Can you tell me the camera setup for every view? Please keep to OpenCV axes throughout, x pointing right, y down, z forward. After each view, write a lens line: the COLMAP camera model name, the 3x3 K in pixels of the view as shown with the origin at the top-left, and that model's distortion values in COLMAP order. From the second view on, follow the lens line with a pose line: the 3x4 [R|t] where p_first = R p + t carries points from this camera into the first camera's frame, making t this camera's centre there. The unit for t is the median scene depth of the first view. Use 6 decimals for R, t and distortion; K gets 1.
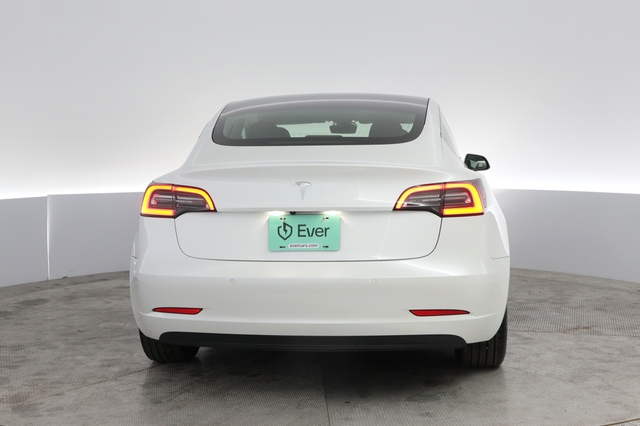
lens RADIAL K [[564.4, 0, 320.0], [0, 564.4, 213.0], [0, 0, 1]] dist [-0.096474, -0.007272]
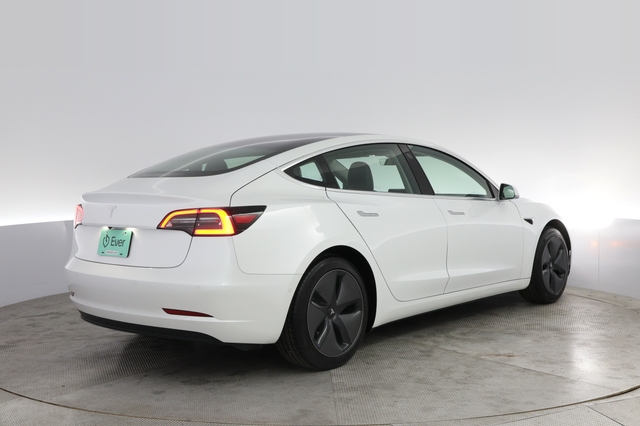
lens RADIAL K [[564.4, 0, 320.0], [0, 564.4, 213.0], [0, 0, 1]] dist [-0.096474, -0.007272]
pose [[0.935552, 0.033867, -0.351561, 0.890745], [-0.051655, 0.997809, -0.041337, -0.006397], [0.349390, 0.056833, 0.935252, -0.062066]]
